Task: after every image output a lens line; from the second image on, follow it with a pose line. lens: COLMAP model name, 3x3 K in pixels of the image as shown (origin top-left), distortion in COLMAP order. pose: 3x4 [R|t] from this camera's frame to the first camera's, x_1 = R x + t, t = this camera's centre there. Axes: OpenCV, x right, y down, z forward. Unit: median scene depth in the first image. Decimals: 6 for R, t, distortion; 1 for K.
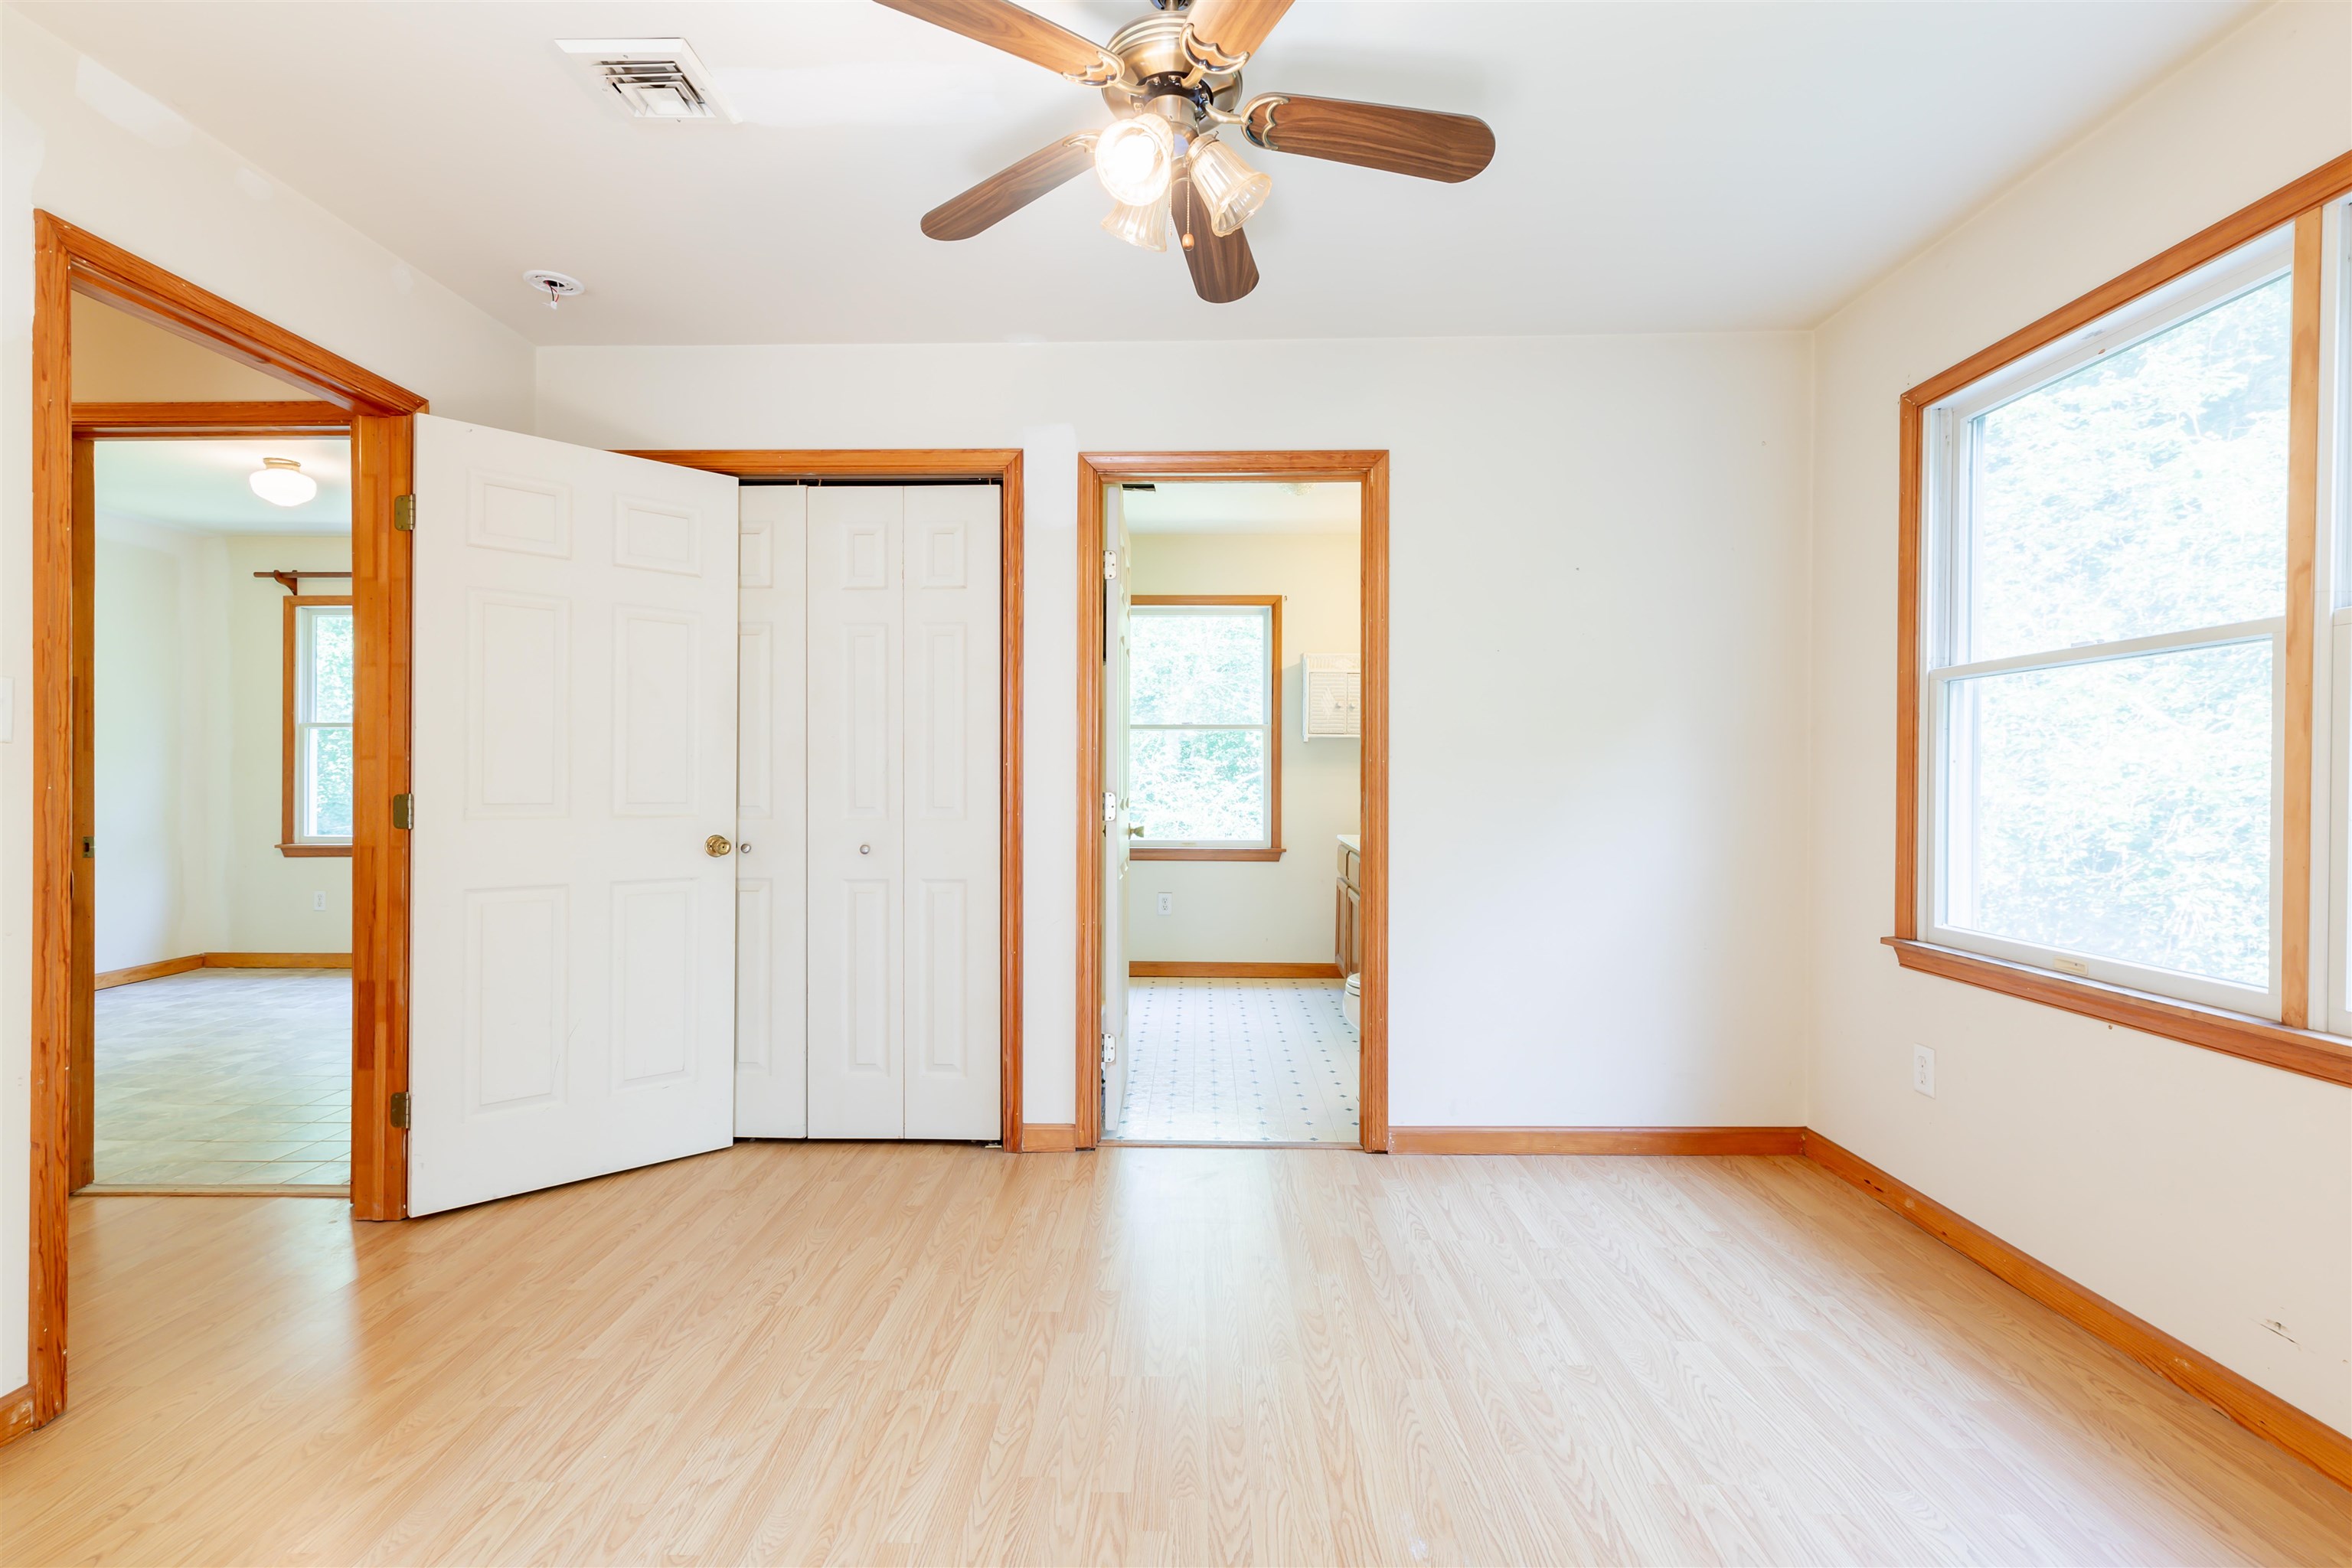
lens RADIAL K [[1079.5, 0, 1167.7], [0, 1079.5, 779.5], [0, 0, 1]] dist [0.004802, 0.000572]
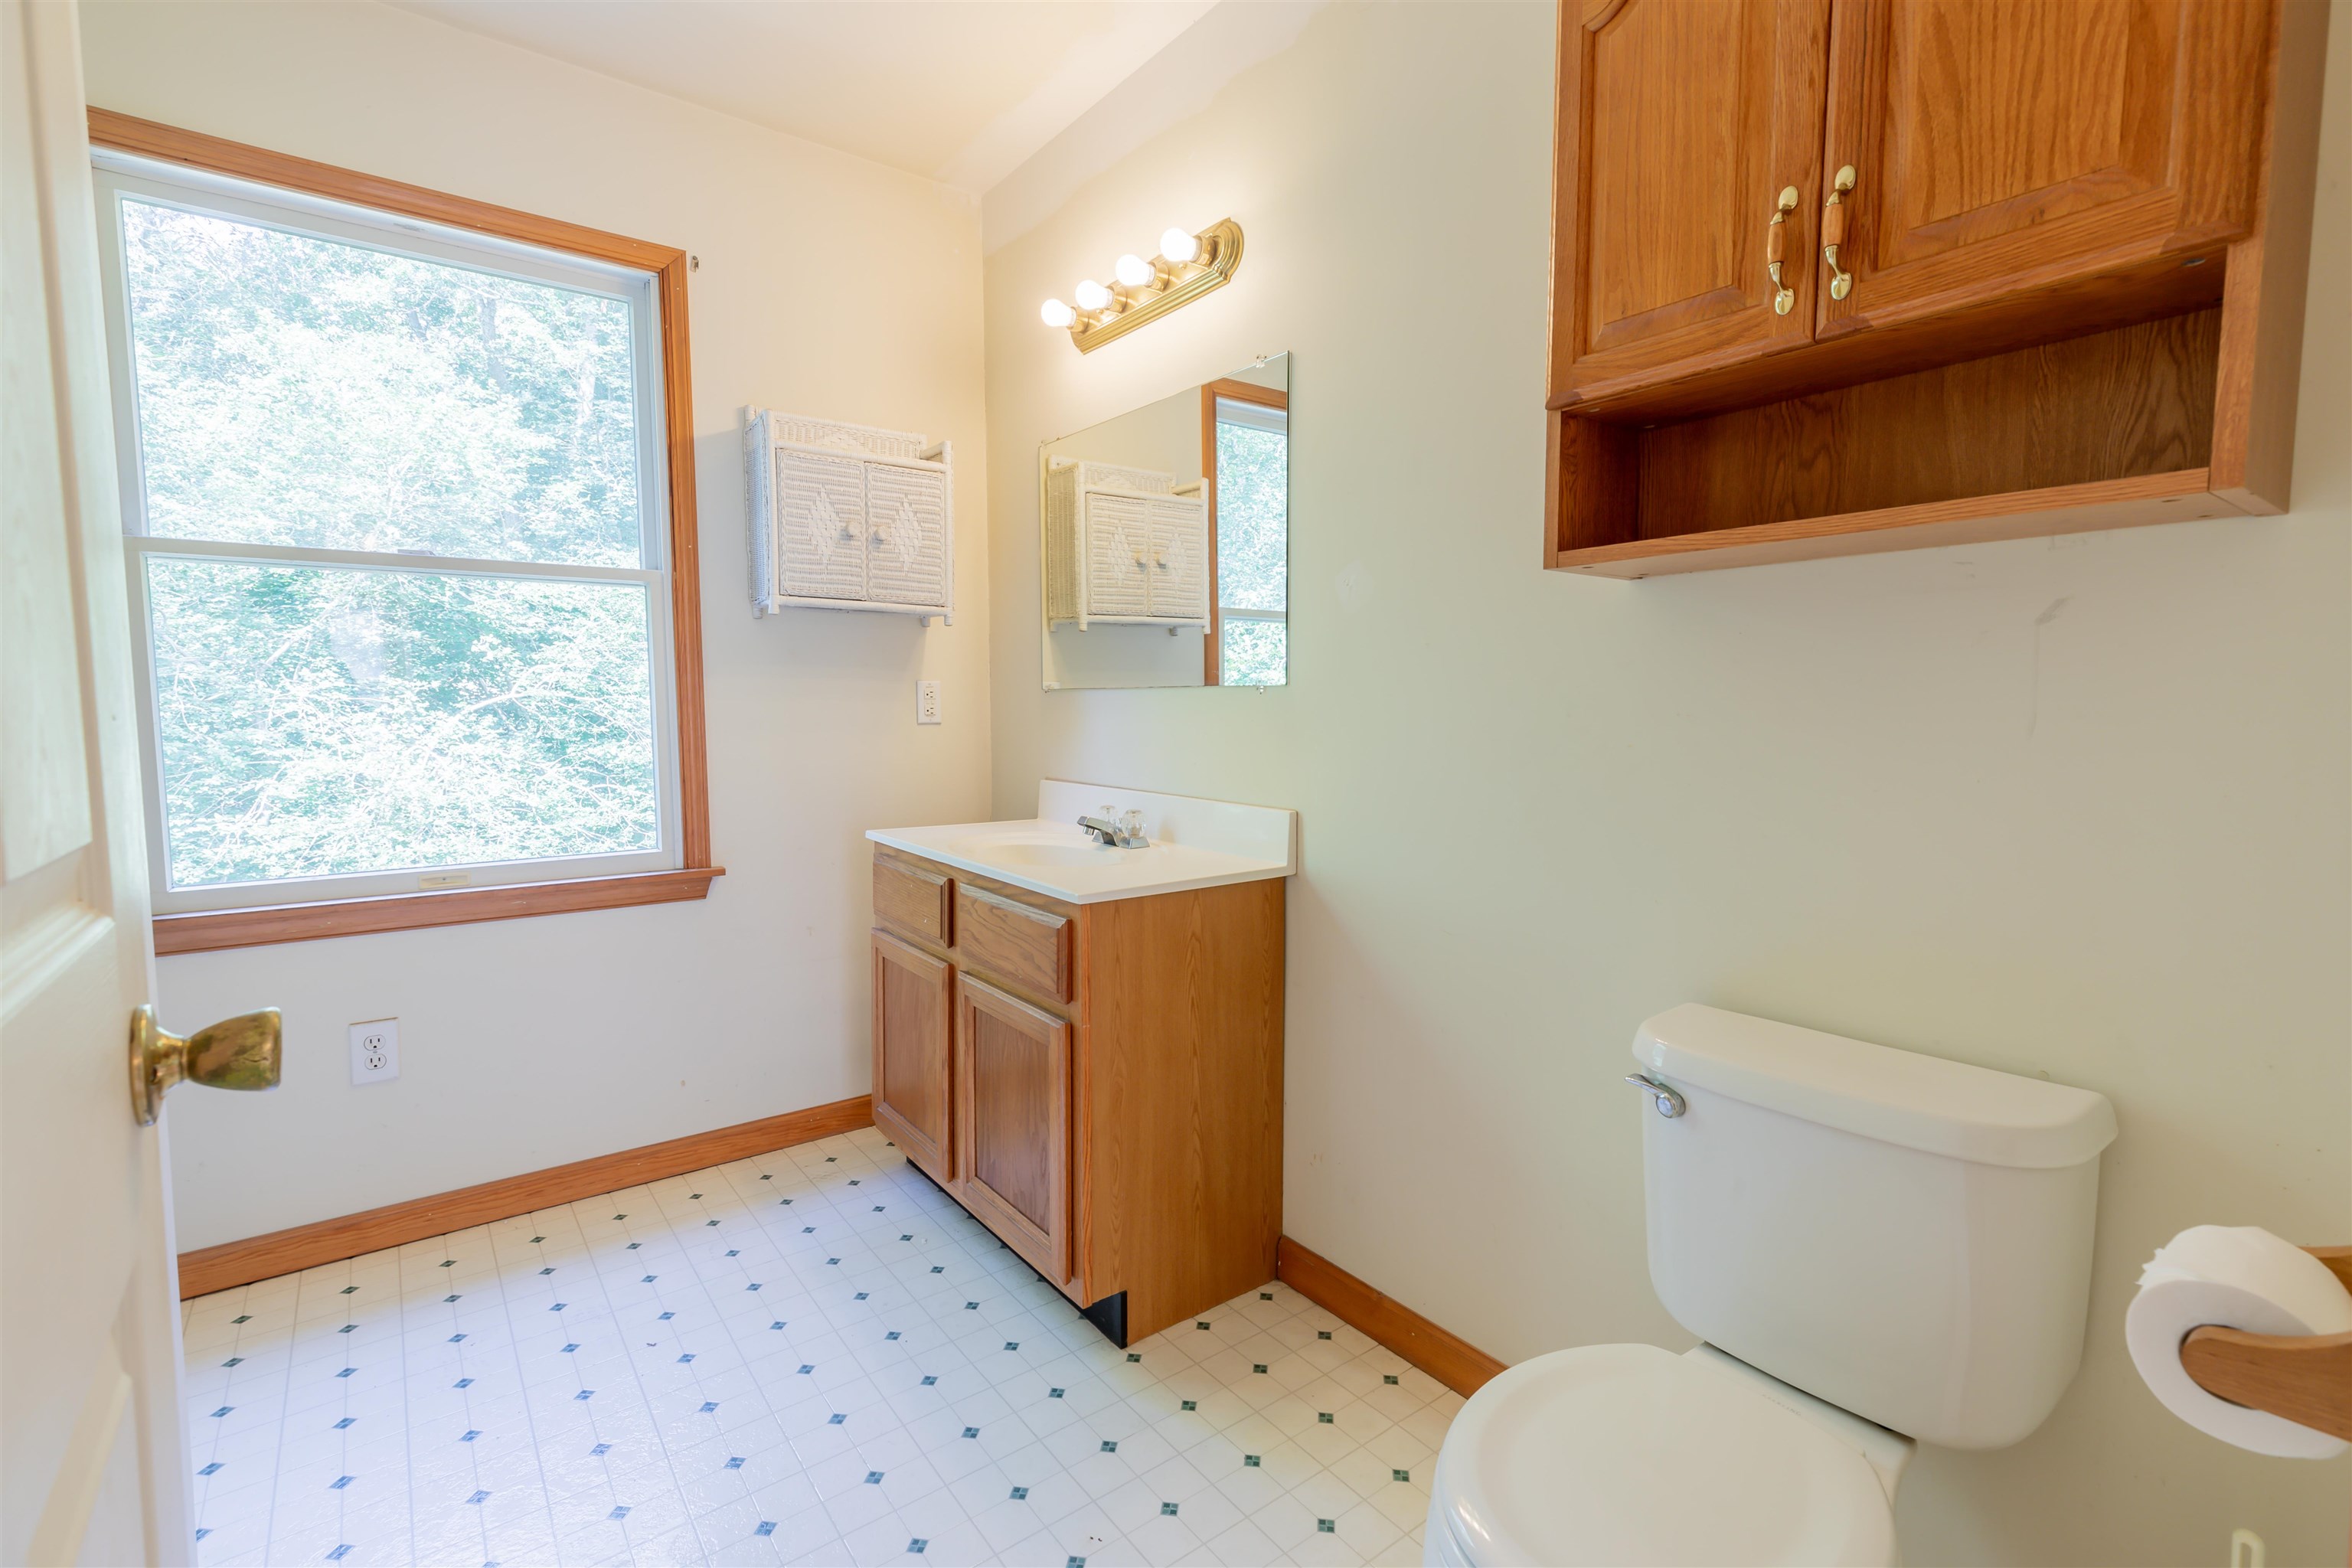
lens RADIAL K [[1053.7, 0, 1165.9], [0, 1053.7, 786.3], [0, 0, 1]] dist [0.008565, 0.000535]
pose [[0.782437, -0.053255, 0.620448, -0.024288], [0.006862, 0.997013, 0.076922, 0.001847], [-0.622692, -0.055929, 0.780466, 1.221563]]
